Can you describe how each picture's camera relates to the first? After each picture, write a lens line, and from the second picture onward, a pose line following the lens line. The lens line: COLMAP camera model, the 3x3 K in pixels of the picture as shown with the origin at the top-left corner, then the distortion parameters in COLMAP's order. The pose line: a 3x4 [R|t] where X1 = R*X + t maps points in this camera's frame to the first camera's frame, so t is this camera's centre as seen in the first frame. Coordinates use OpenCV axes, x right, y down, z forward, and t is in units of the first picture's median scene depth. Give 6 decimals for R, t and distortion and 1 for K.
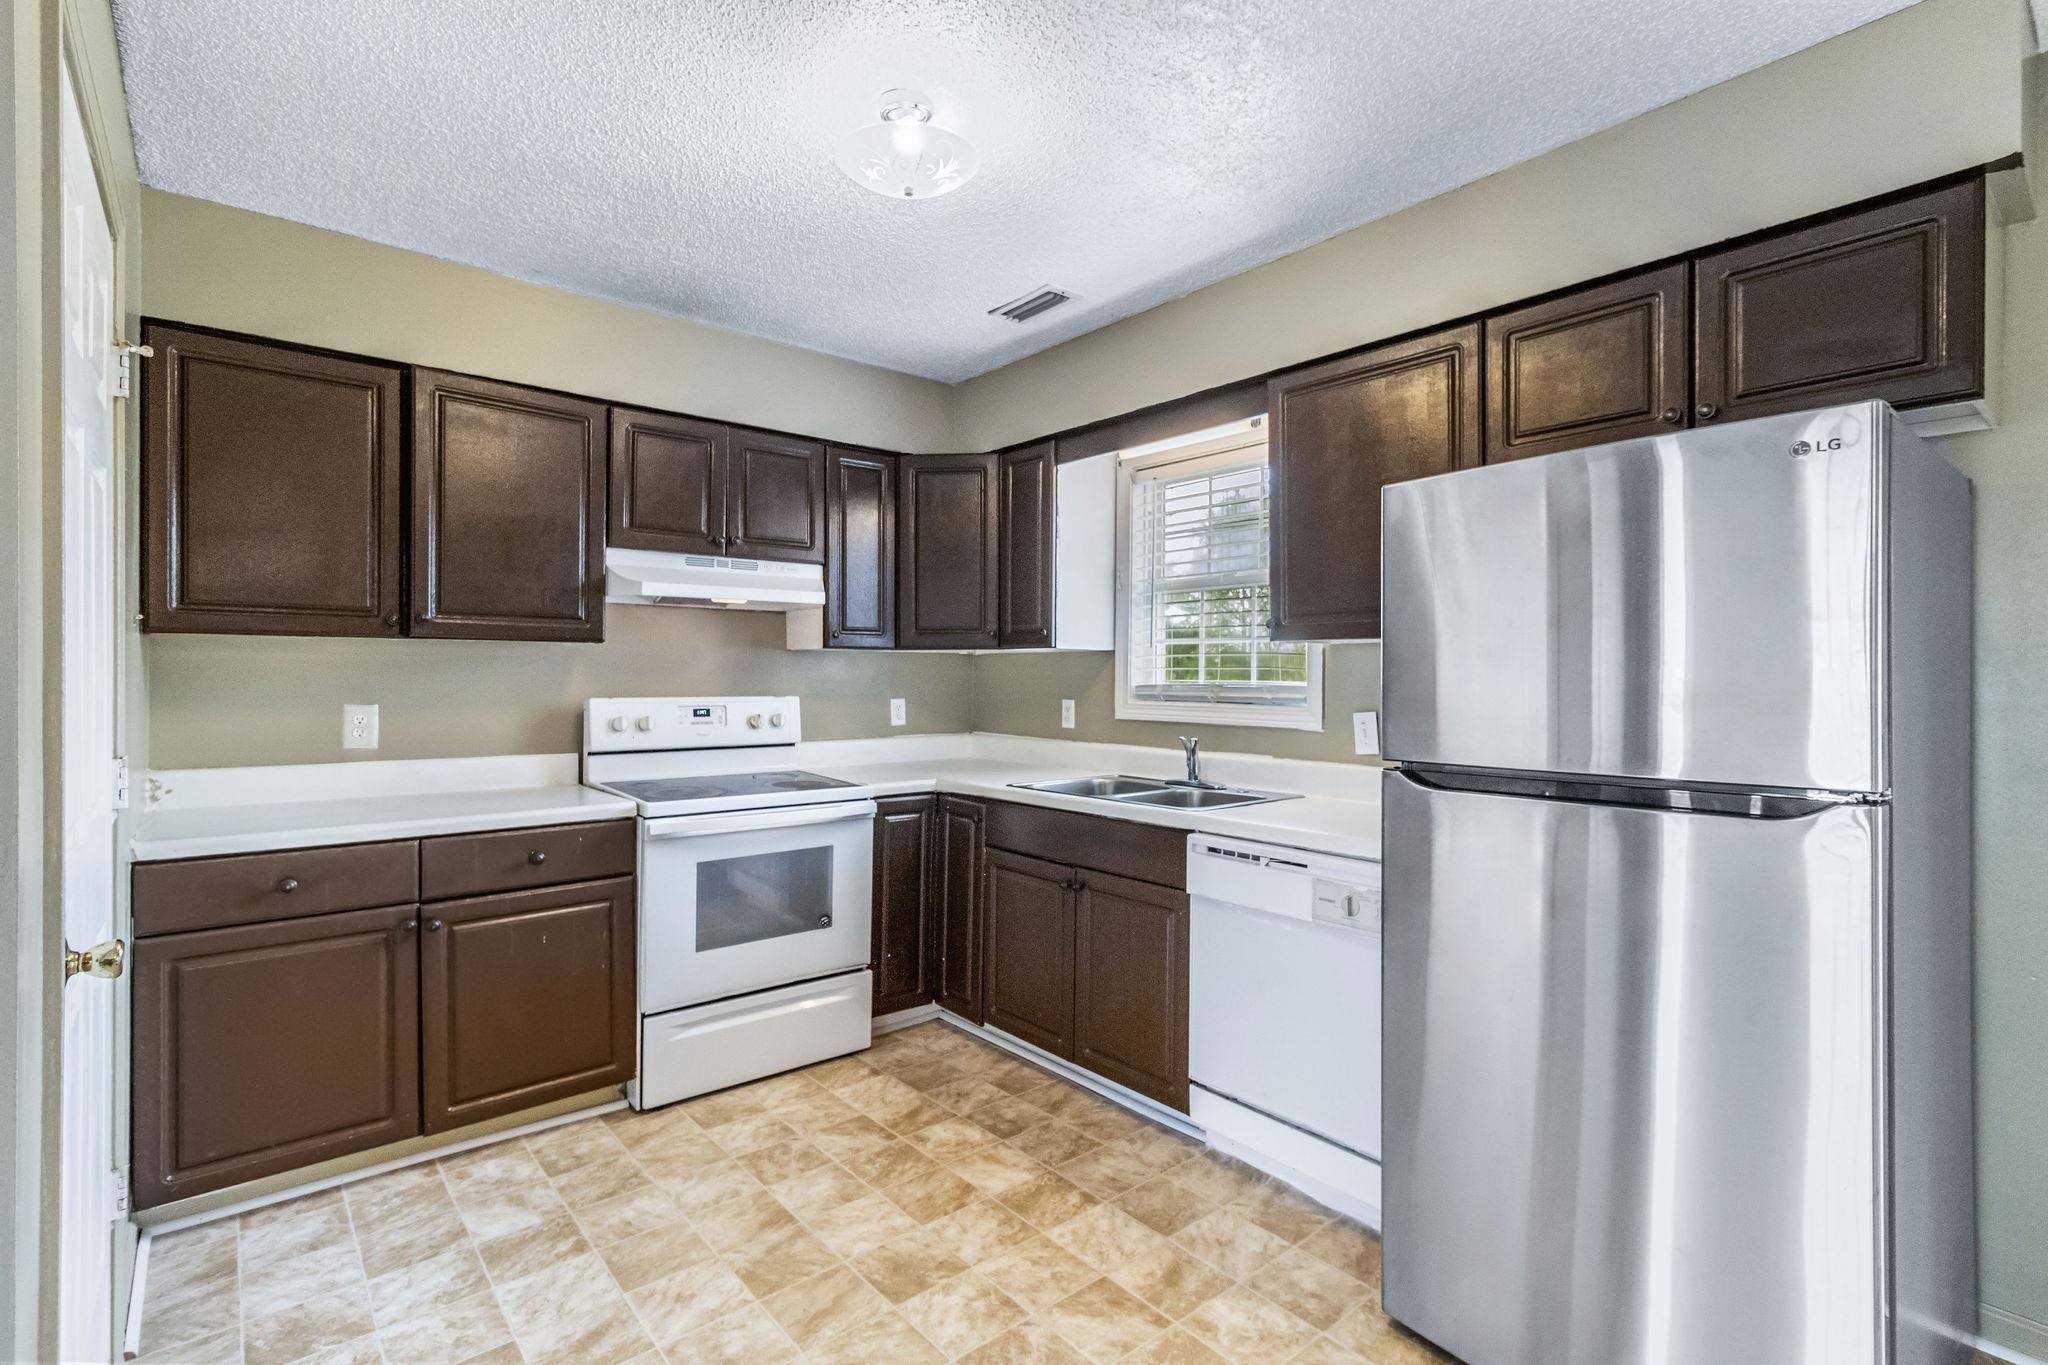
lens RADIAL K [[947.6, 0, 1011.5], [0, 947.6, 702.9], [0, 0, 1]] dist [-0.009650, 0.002752]
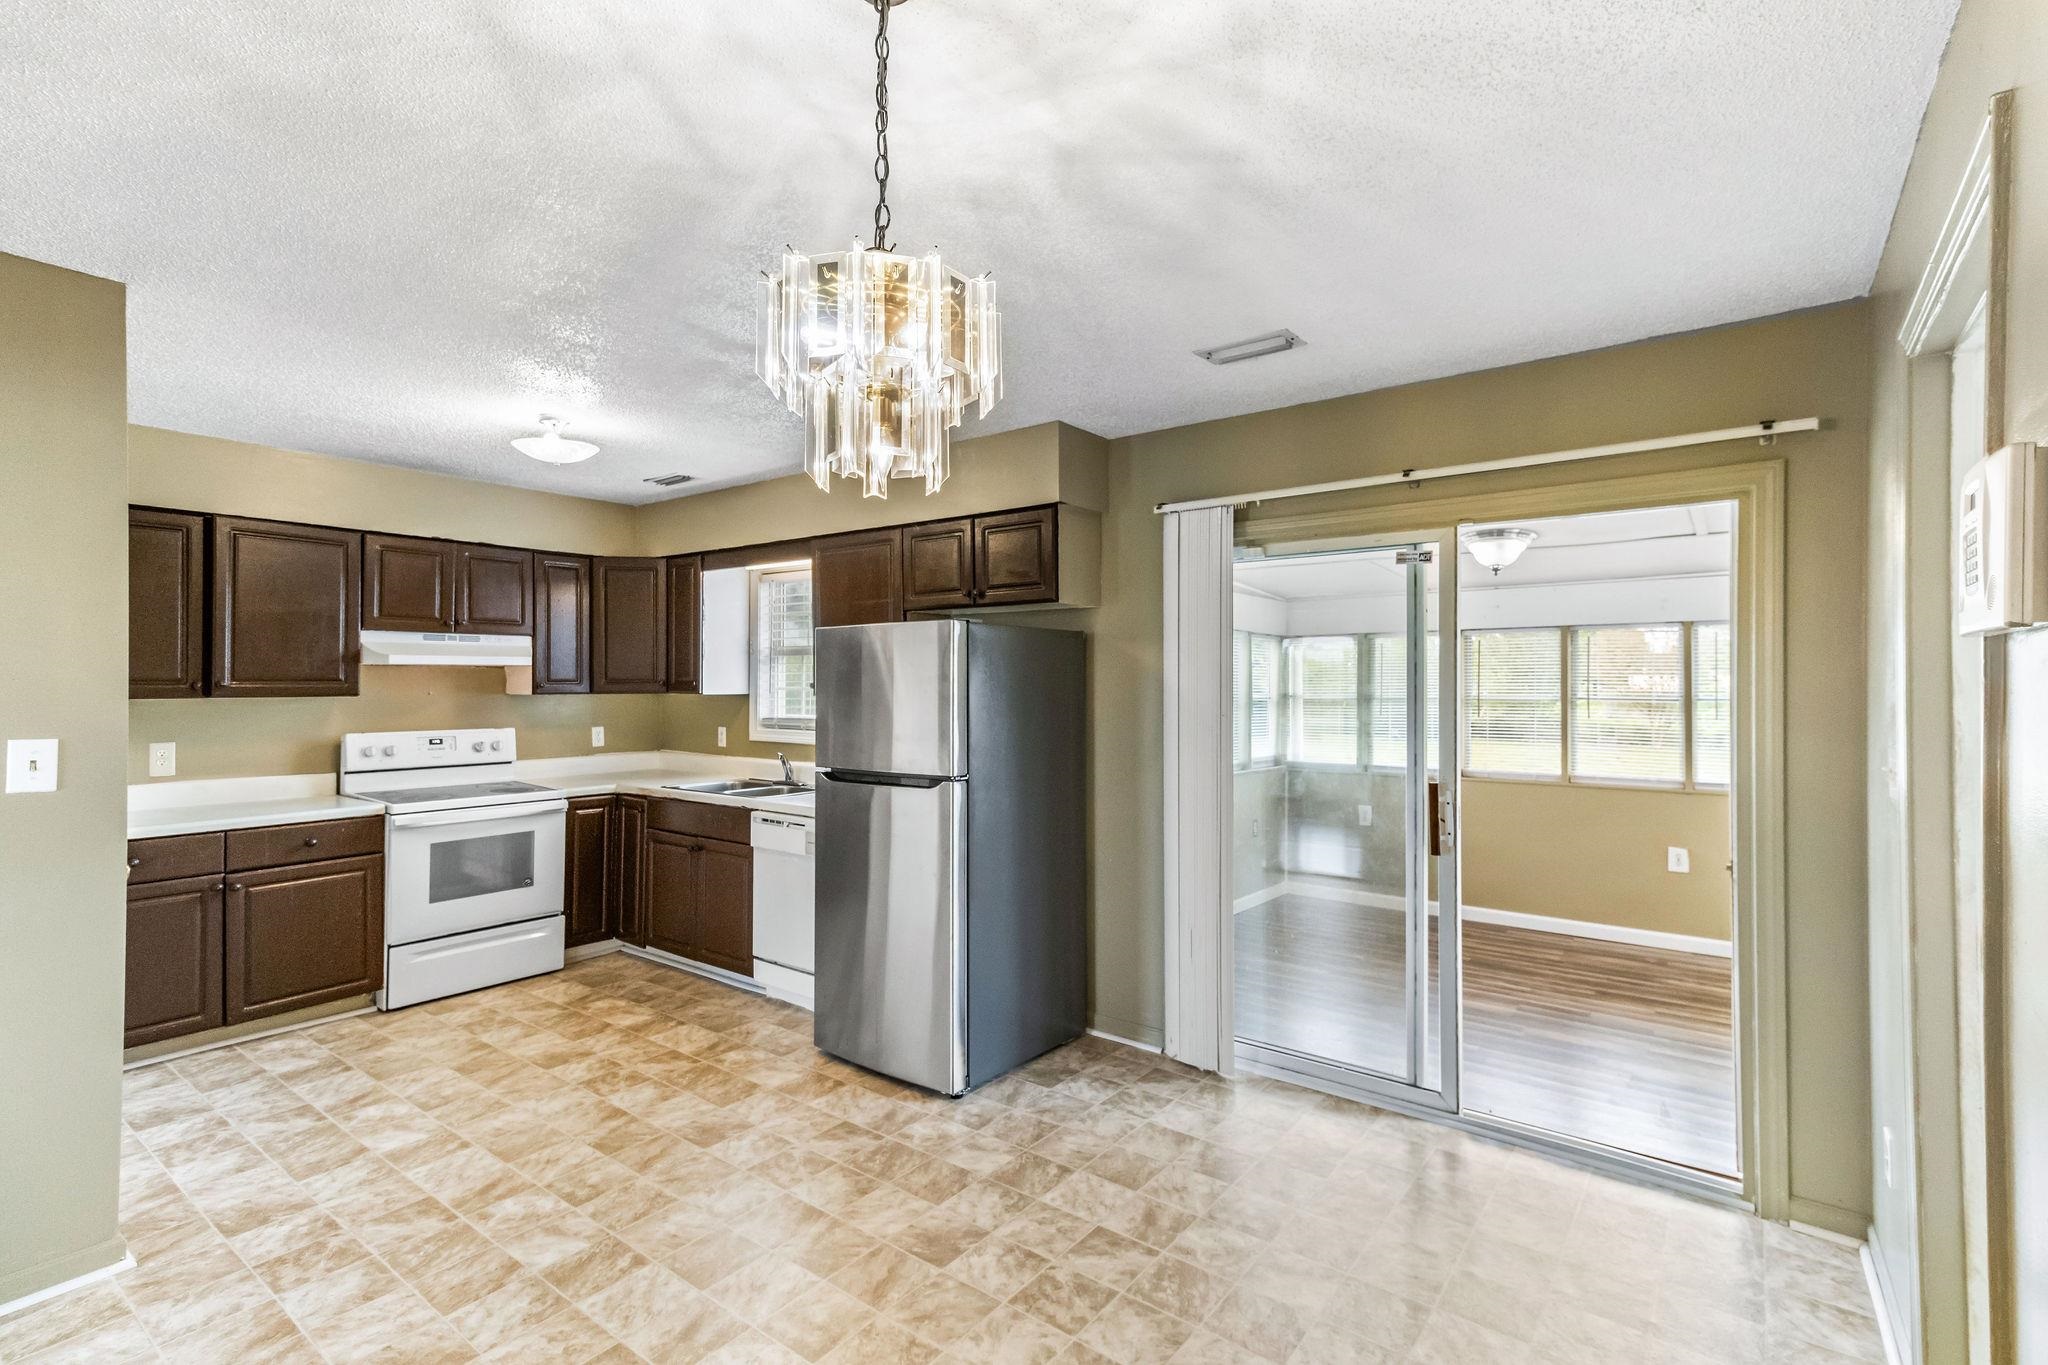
lens RADIAL K [[947.6, 0, 1046.4], [0, 947.6, 683.2], [0, 0, 1]] dist [-0.009650, 0.002752]
pose [[0.969874, -0.004066, 0.243573, 0.233758], [0.010805, 0.999595, -0.026337, -0.033228], [-0.243367, 0.028175, 0.969525, -0.645244]]
